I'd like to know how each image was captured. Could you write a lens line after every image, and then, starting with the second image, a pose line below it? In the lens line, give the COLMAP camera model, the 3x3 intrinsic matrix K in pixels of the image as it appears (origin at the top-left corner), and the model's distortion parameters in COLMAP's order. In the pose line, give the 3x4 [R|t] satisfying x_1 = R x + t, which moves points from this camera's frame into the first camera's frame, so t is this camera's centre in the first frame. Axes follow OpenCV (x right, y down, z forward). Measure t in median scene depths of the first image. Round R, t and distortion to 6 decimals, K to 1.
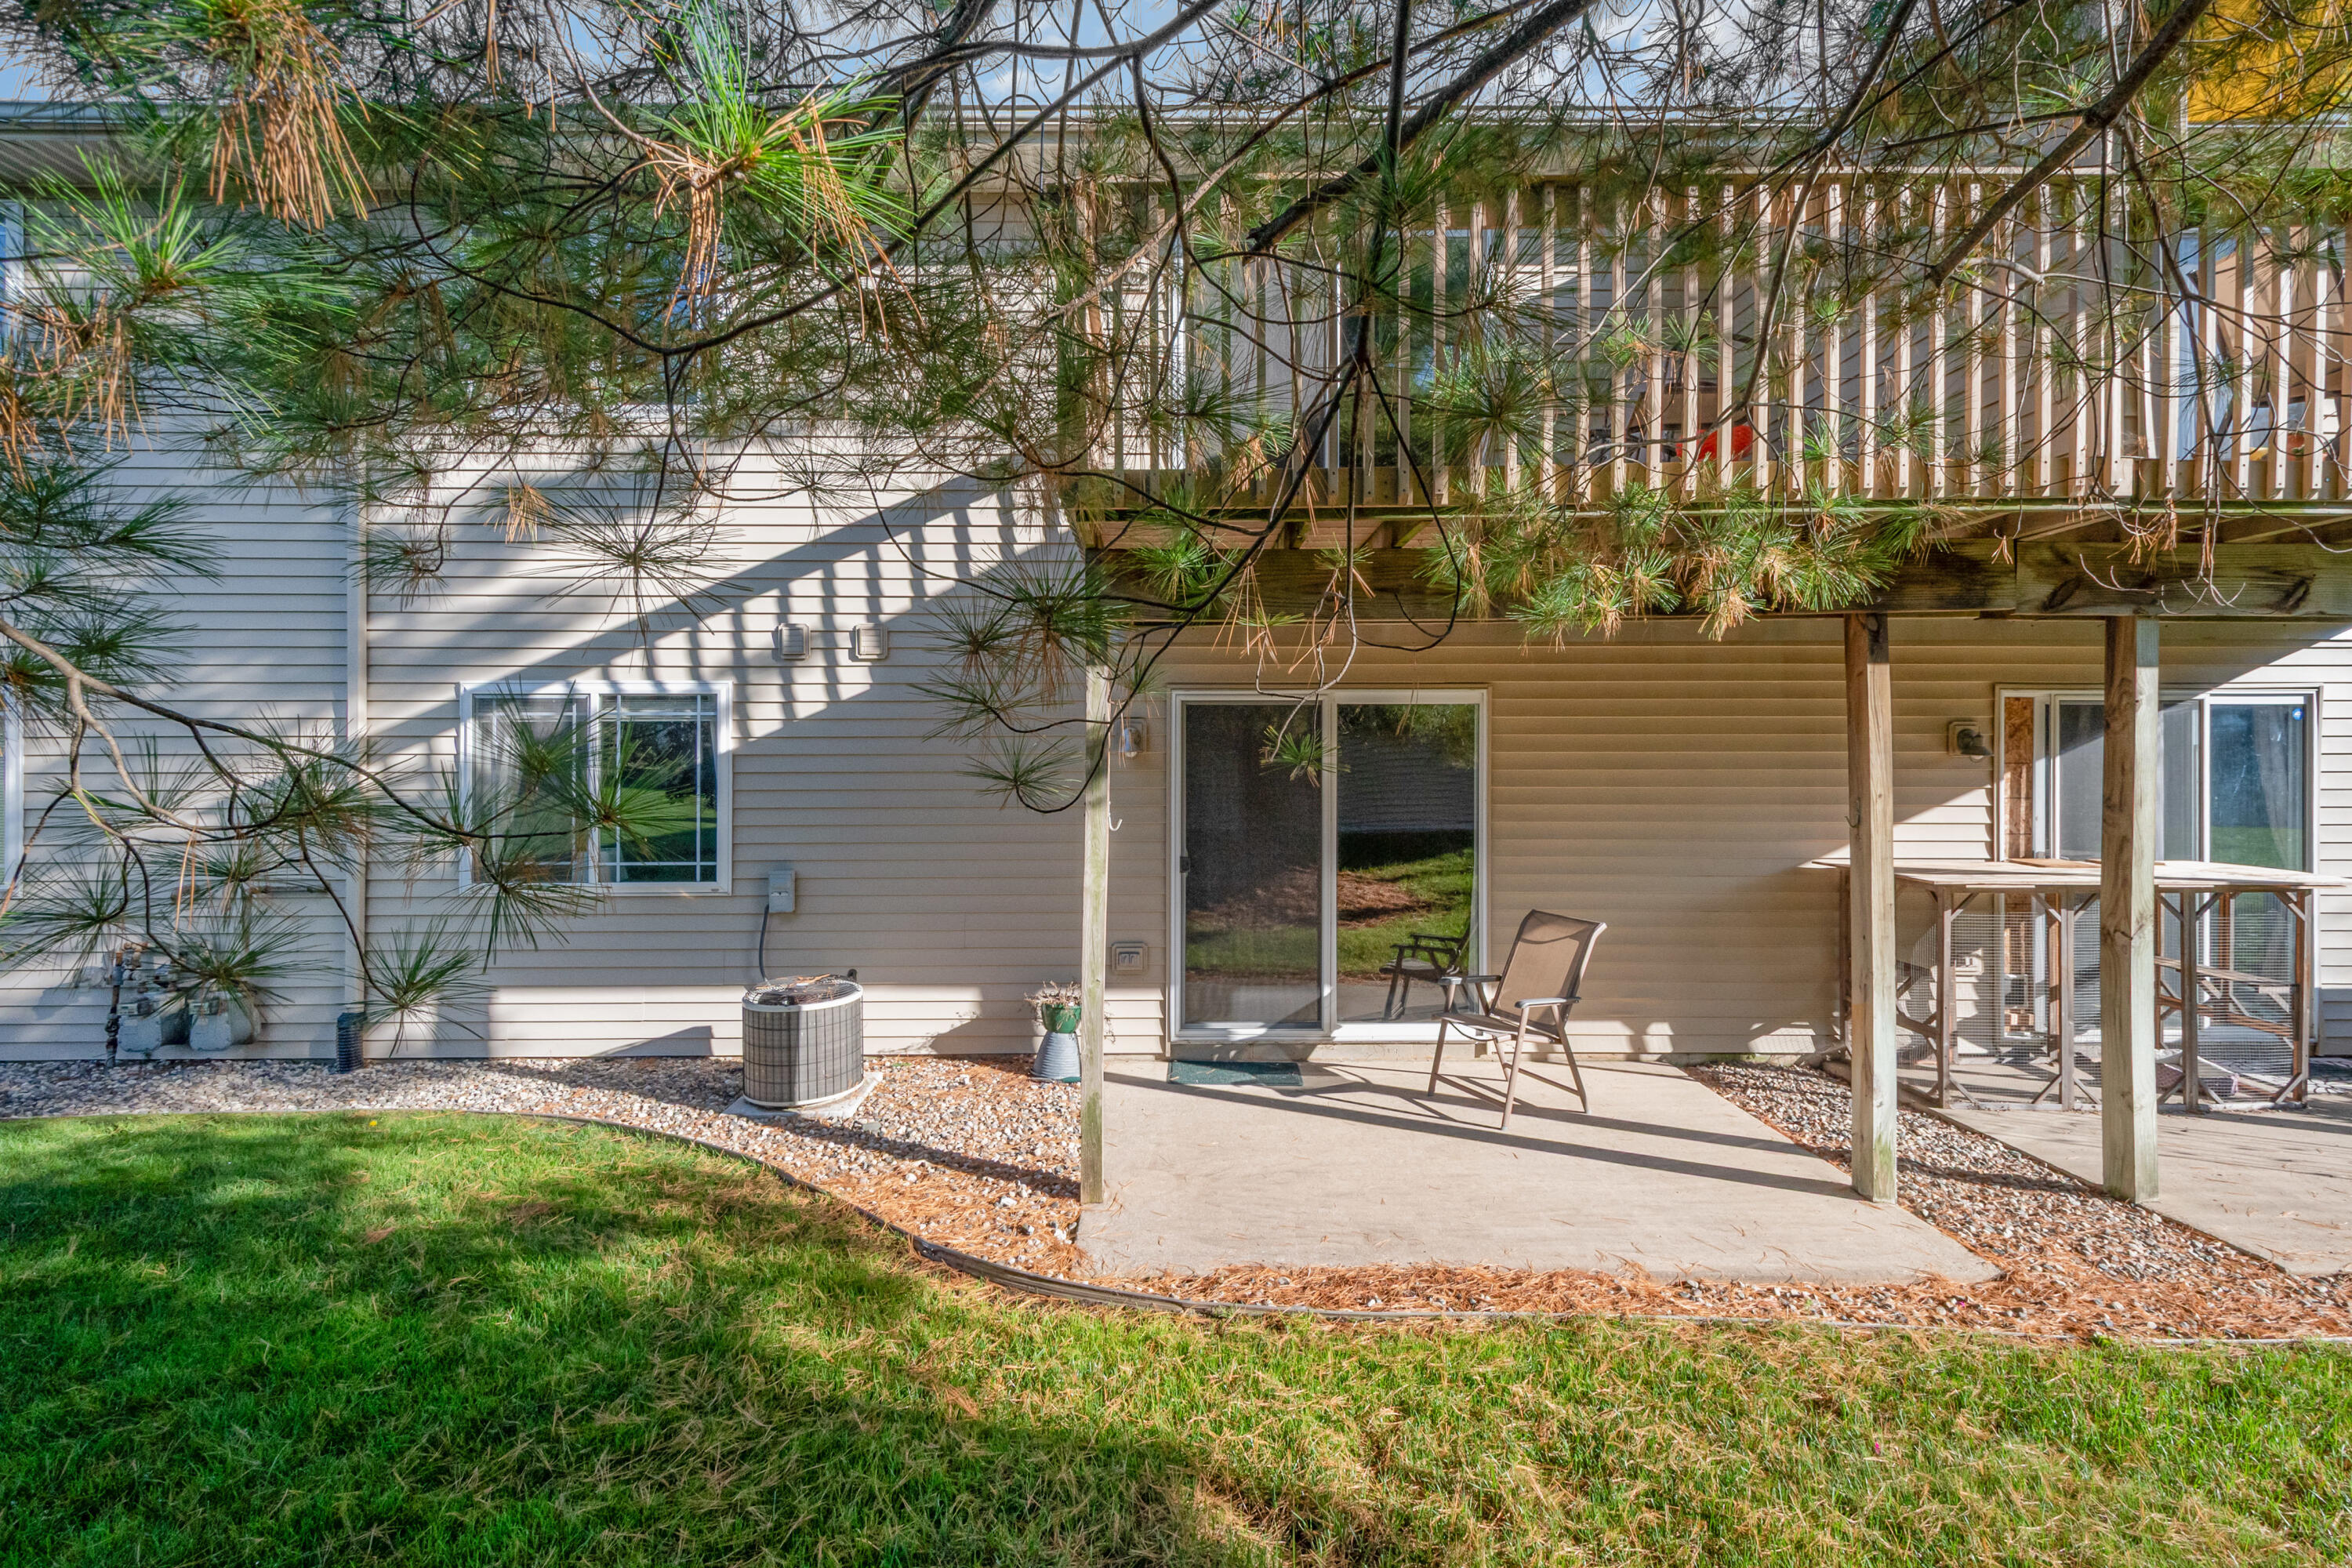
lens RADIAL K [[967.7, 0, 1165.5], [0, 967.7, 810.4], [0, 0, 1]] dist [0.000757, -0.000096]
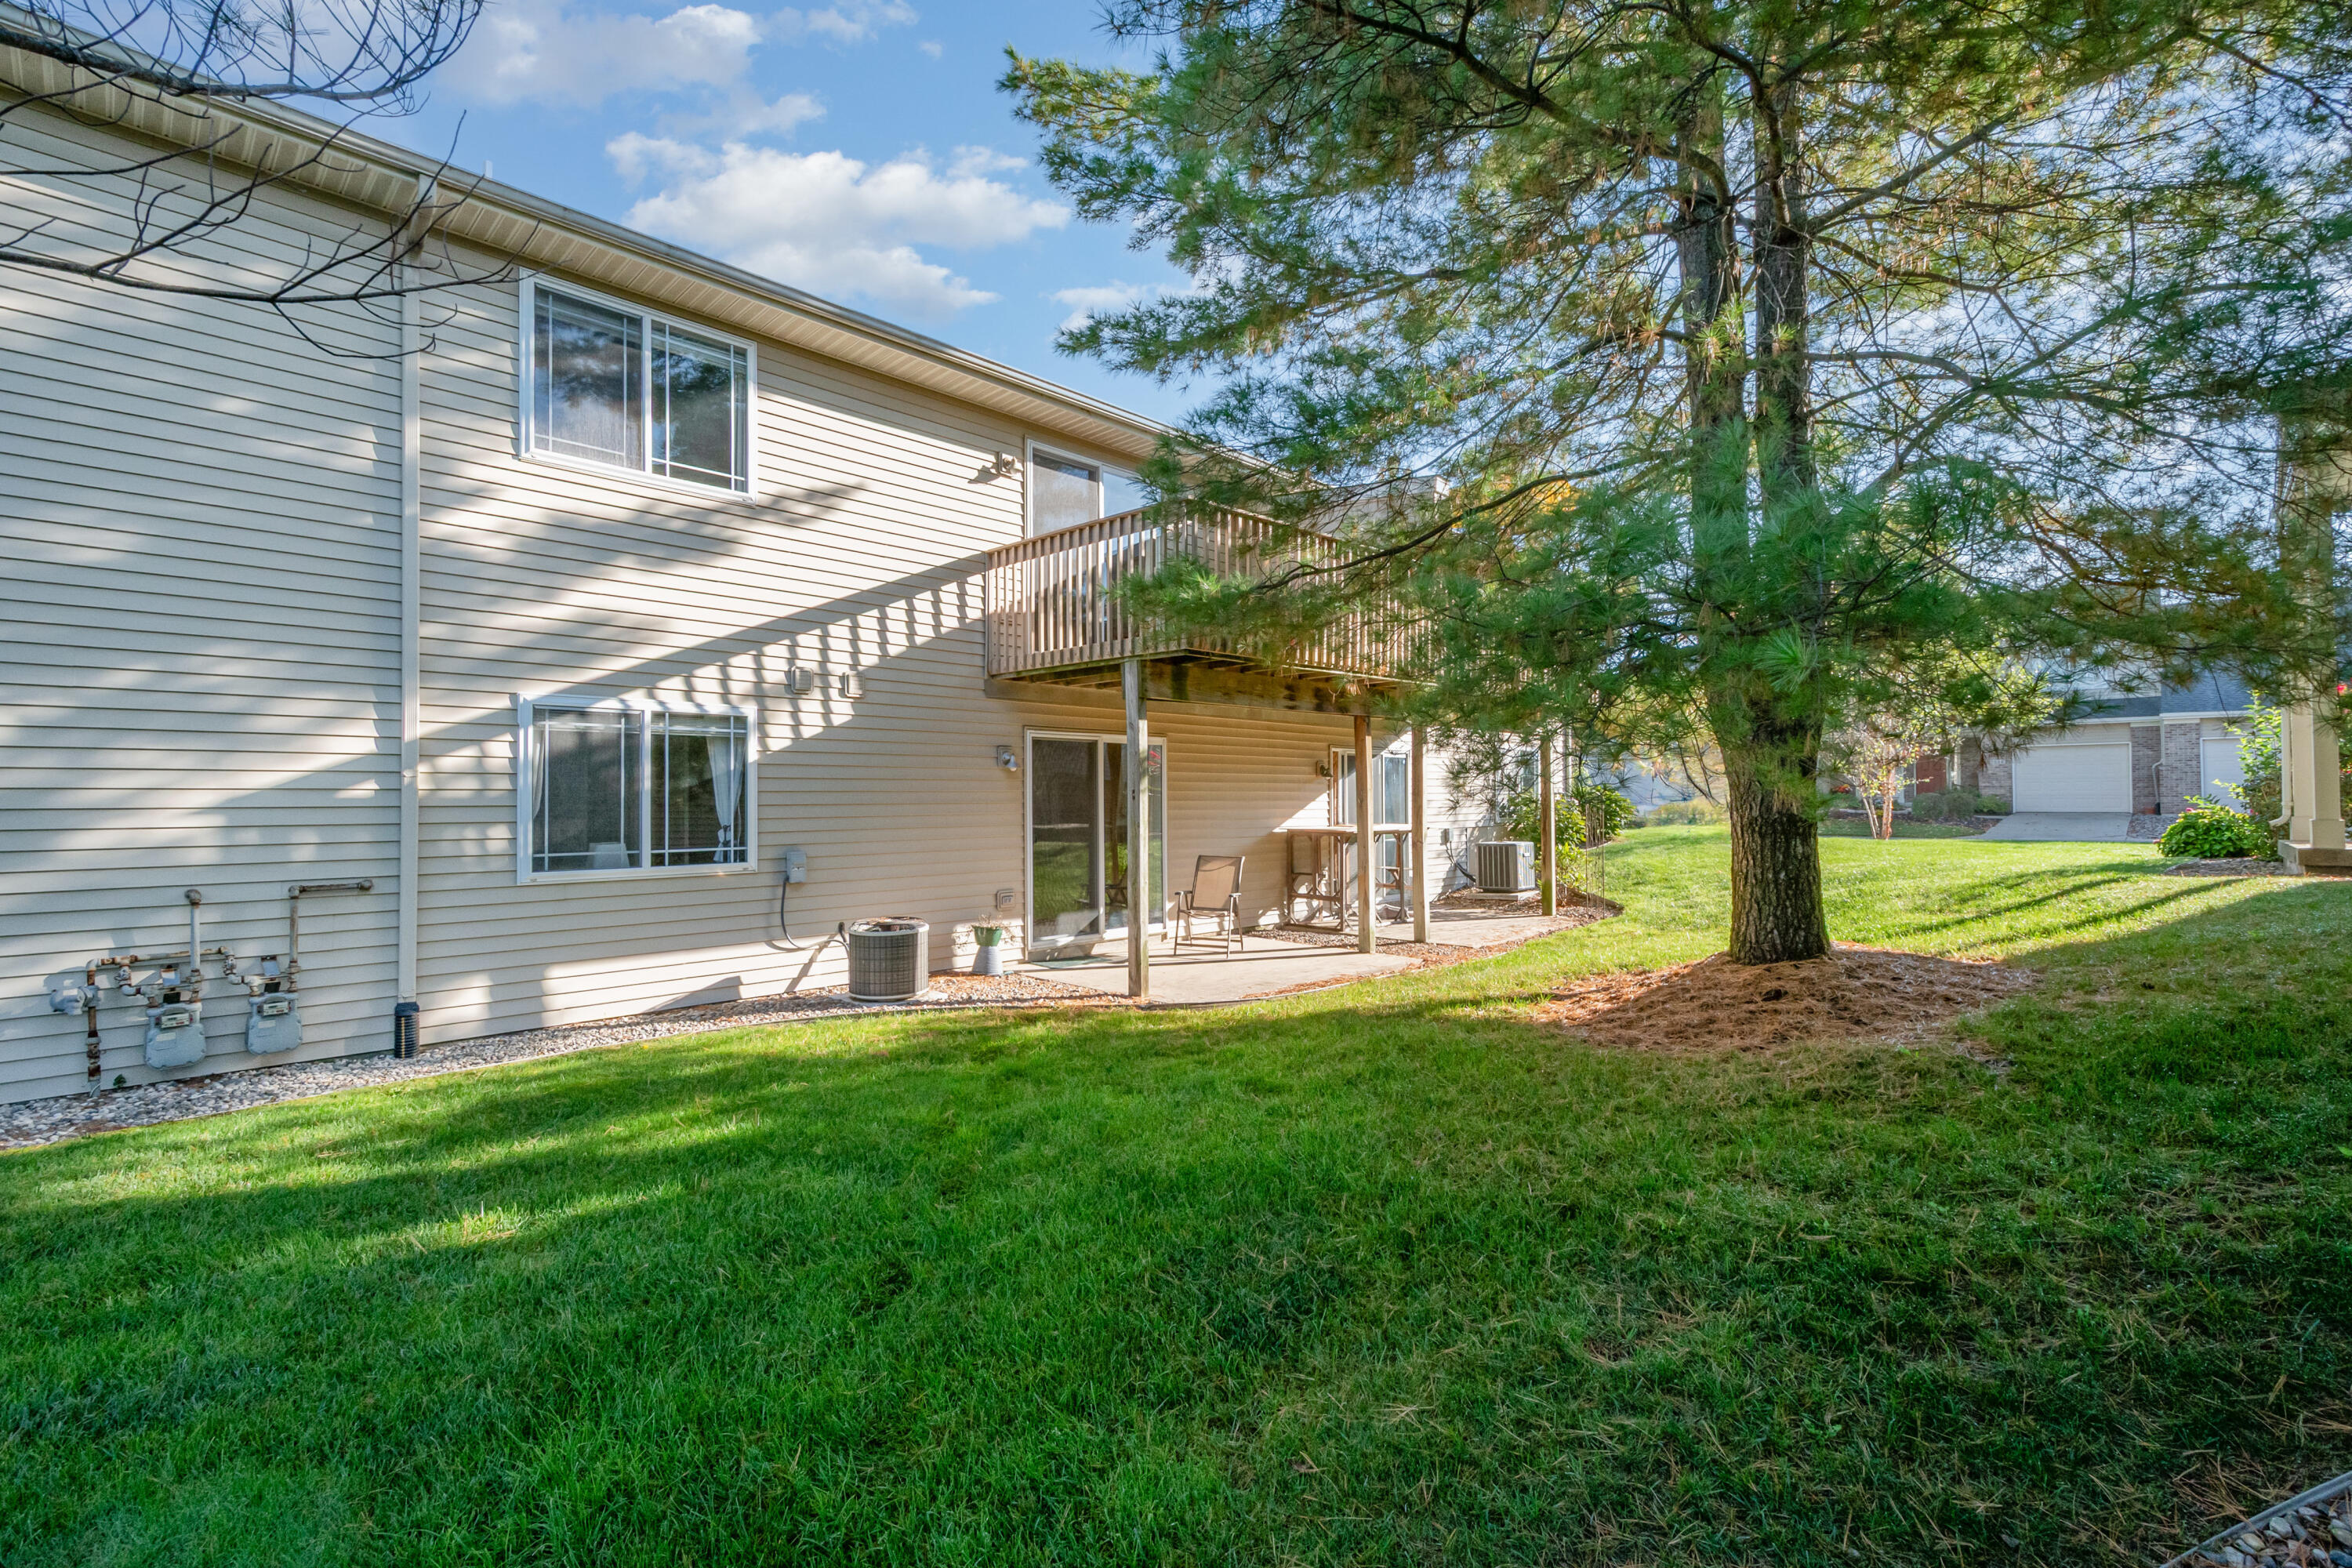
lens RADIAL K [[967.7, 0, 1165.5], [0, 967.7, 810.4], [0, 0, 1]] dist [0.000757, -0.000096]
pose [[0.721417, -0.008724, 0.692446, -0.948420], [0.011418, 0.999935, 0.000703, 0.010403], [-0.692407, 0.007399, 0.721469, -0.312940]]
